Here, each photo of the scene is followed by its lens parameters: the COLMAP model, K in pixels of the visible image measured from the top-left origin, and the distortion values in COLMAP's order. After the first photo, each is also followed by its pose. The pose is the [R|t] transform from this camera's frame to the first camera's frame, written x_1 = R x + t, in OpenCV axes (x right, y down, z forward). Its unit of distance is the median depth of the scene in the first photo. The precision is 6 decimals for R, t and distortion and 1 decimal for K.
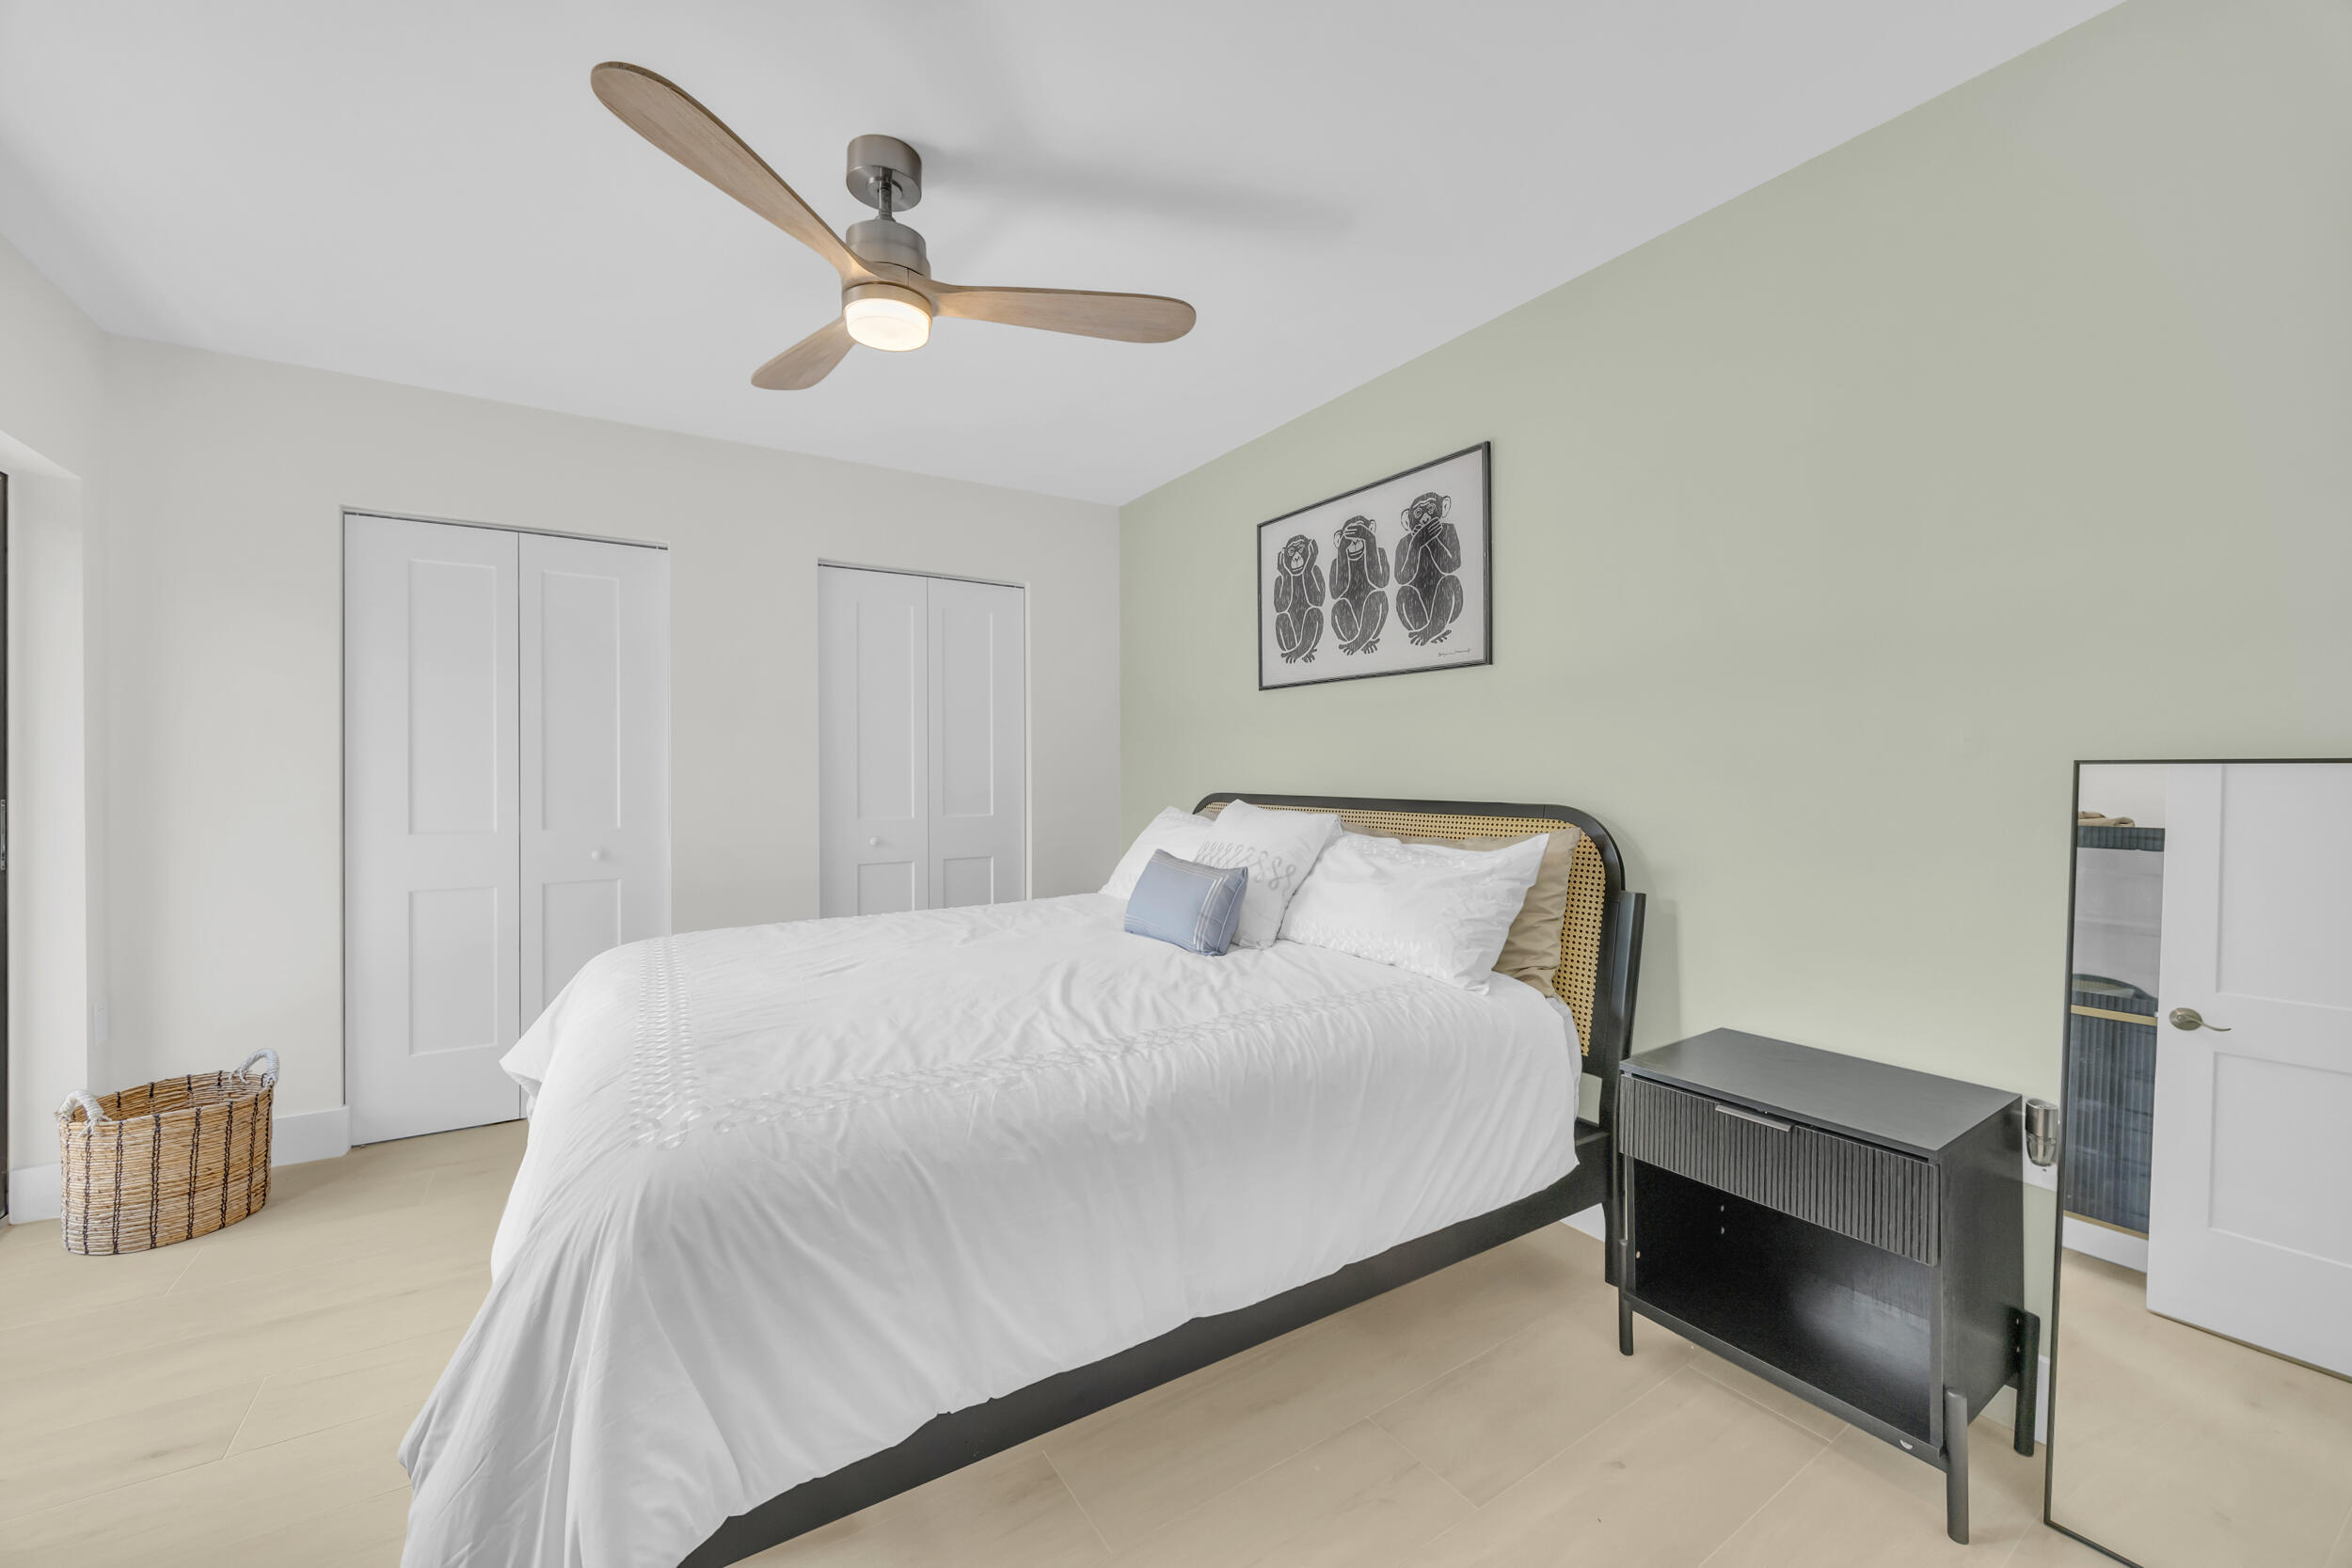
lens RADIAL K [[912.8, 0, 1163.9], [0, 912.8, 772.4], [0, 0, 1]] dist [-0.001878, 0.000442]
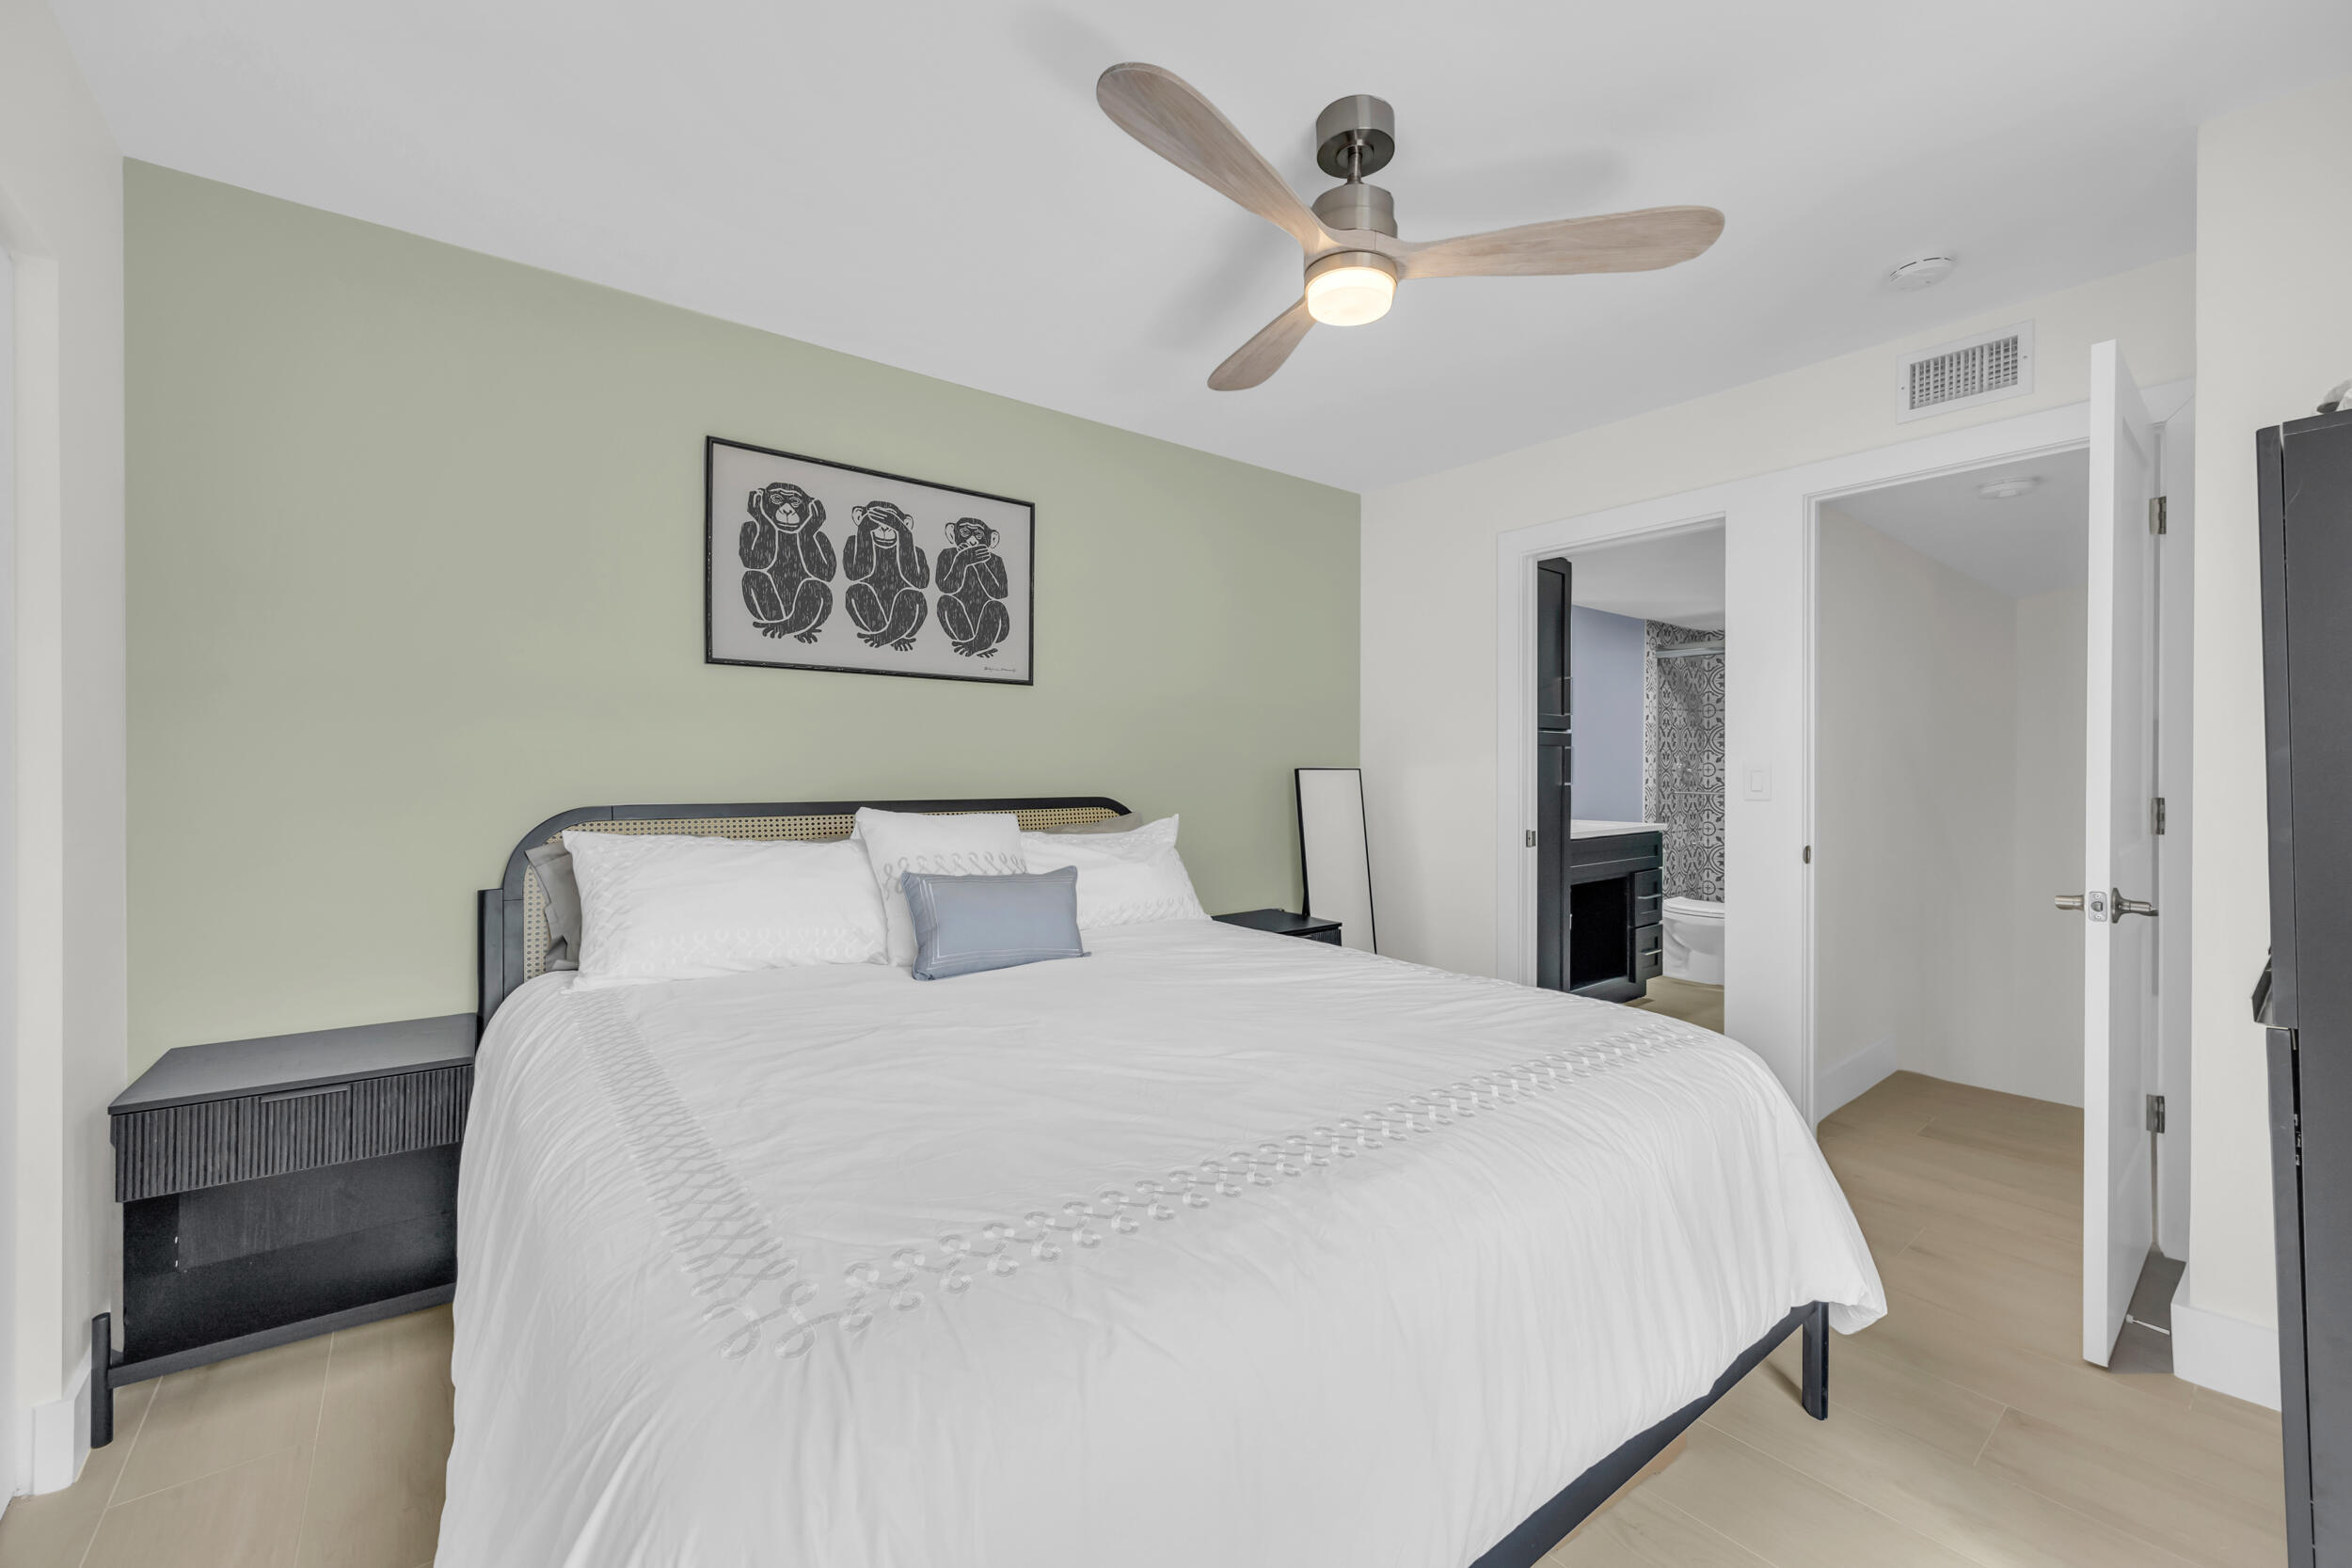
lens RADIAL K [[912.8, 0, 1164.6], [0, 912.8, 769.3], [0, 0, 1]] dist [-0.001878, 0.000442]
pose [[-0.086430, 0.002550, 0.996255, -0.782660], [0.000191, 0.999997, -0.002543, -0.002941], [-0.996258, -0.000029, -0.086430, 0.830333]]
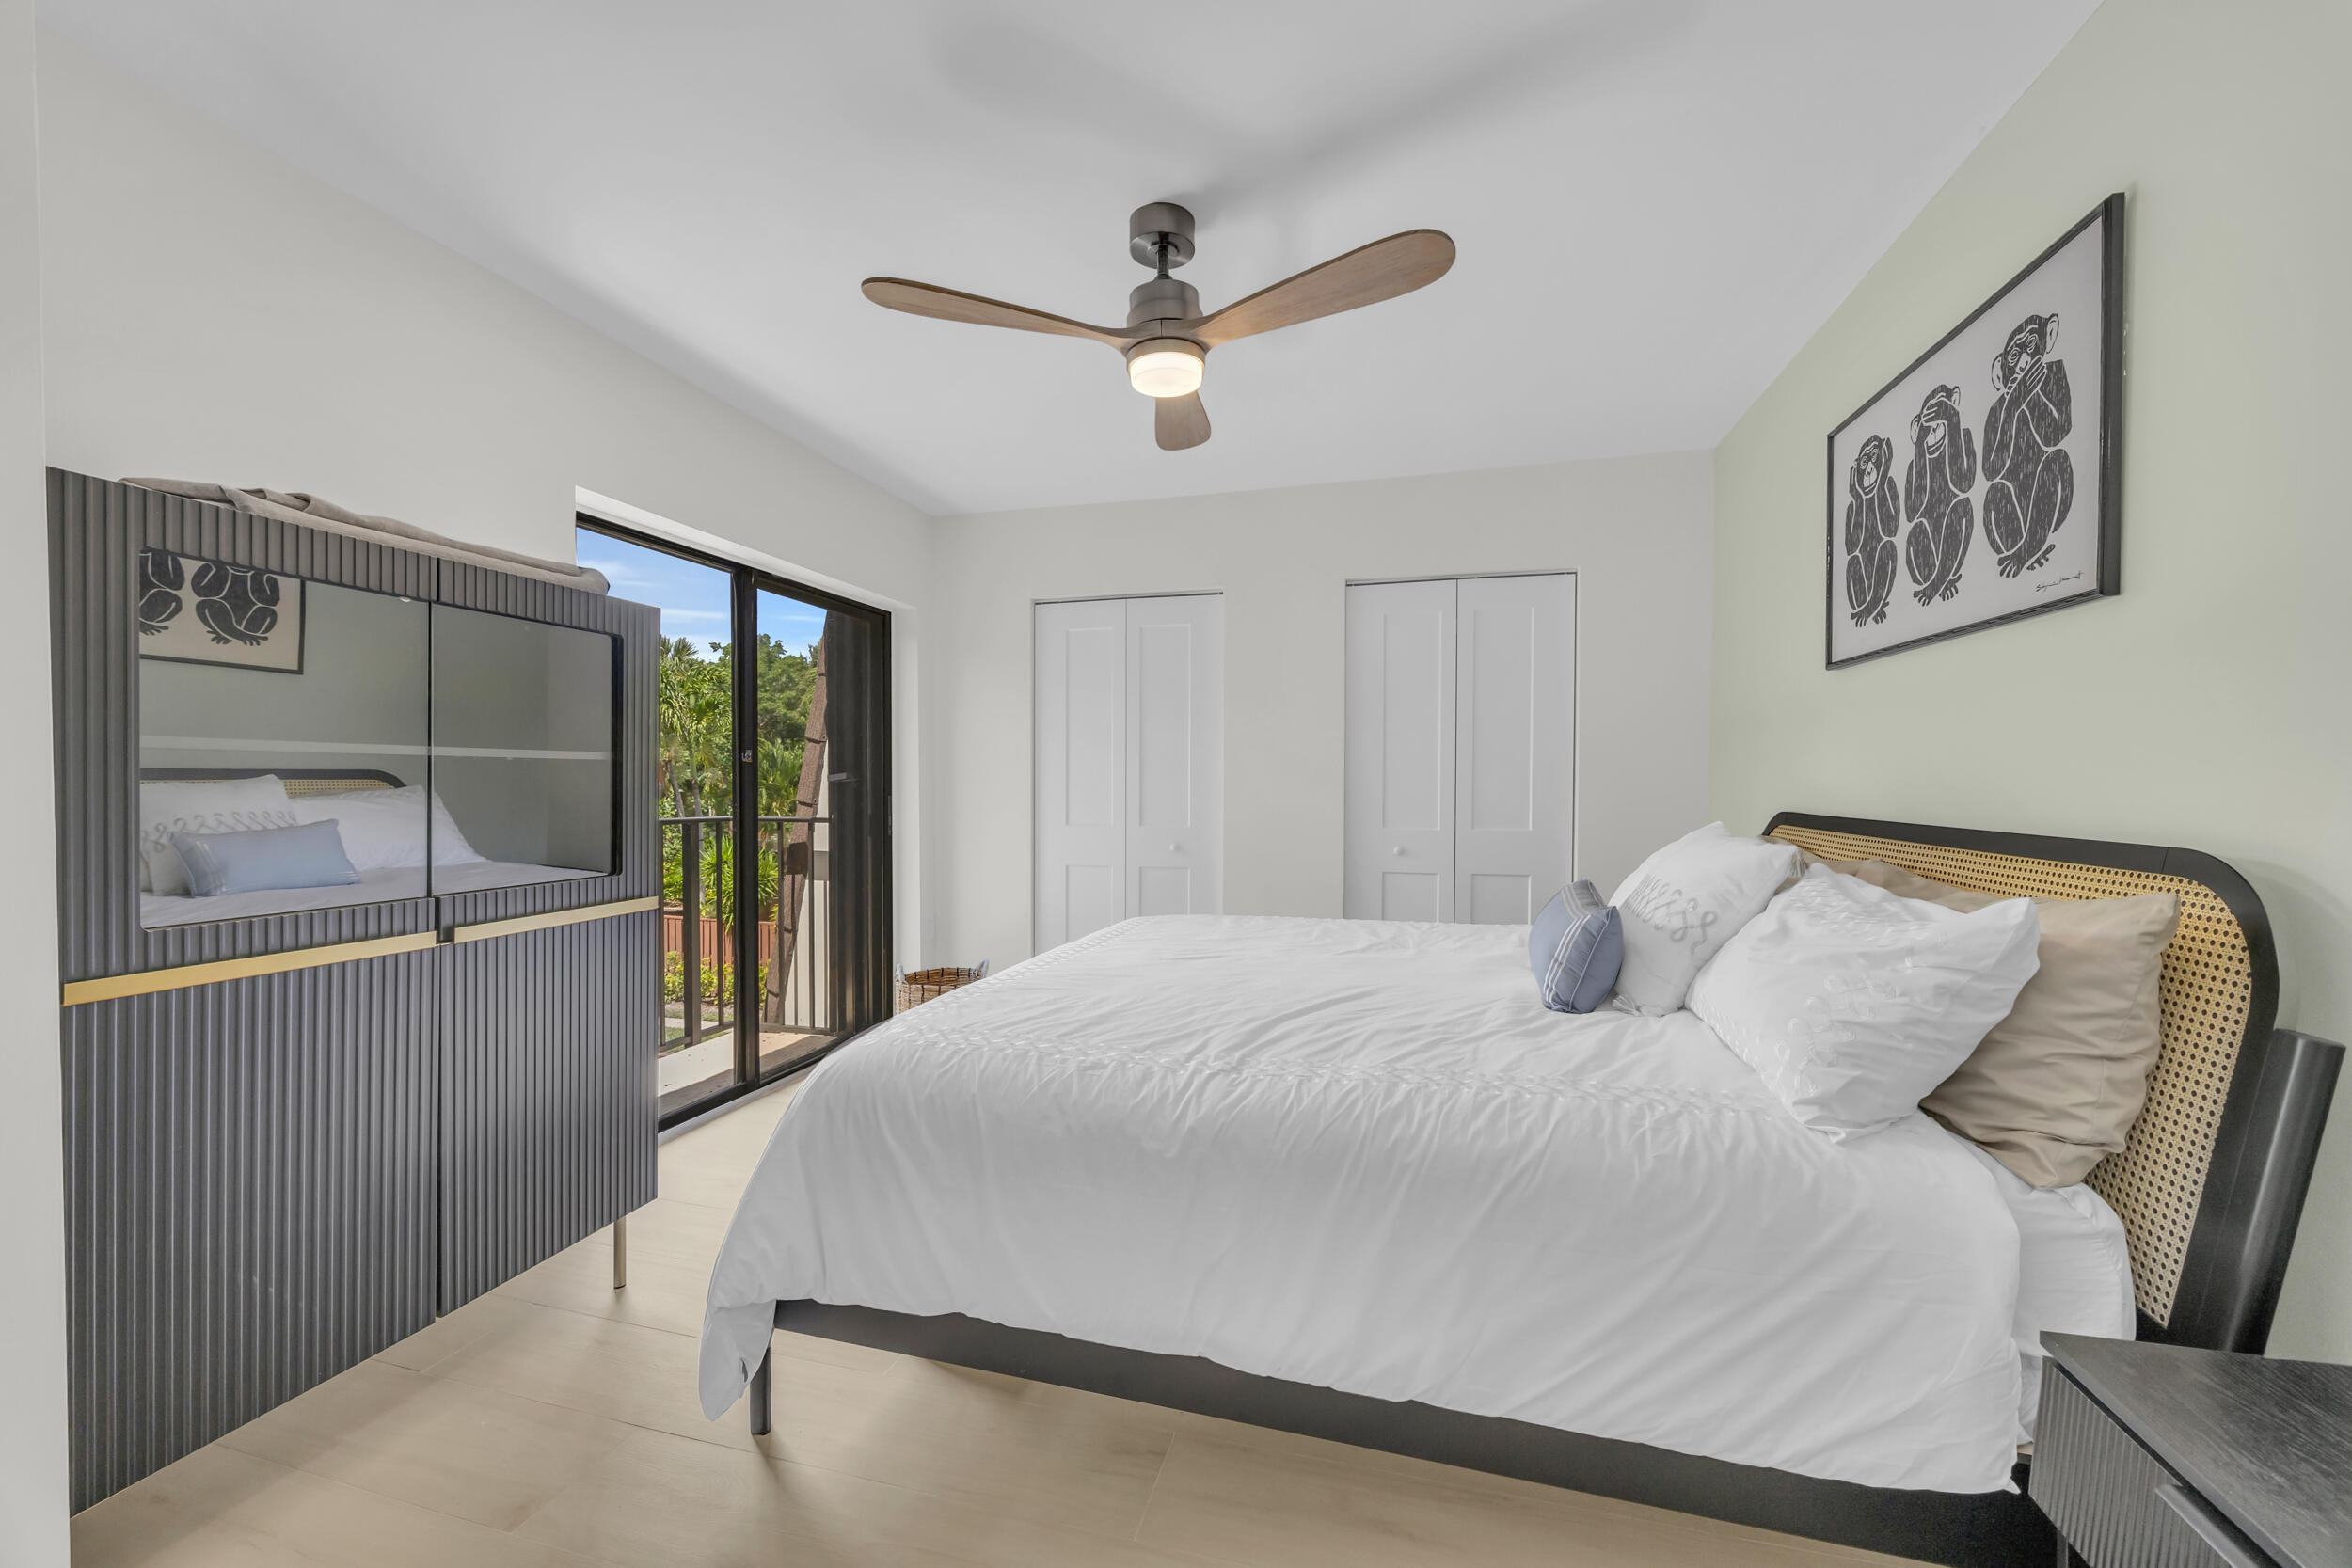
lens RADIAL K [[912.8, 0, 1171.2], [0, 912.8, 805.4], [0, 0, 1]] dist [-0.001878, 0.000442]
pose [[0.669873, 0.023064, -0.742118, 0.347627], [-0.003758, 0.999610, 0.027675, -0.001909], [0.742466, -0.015750, 0.669698, 0.170694]]
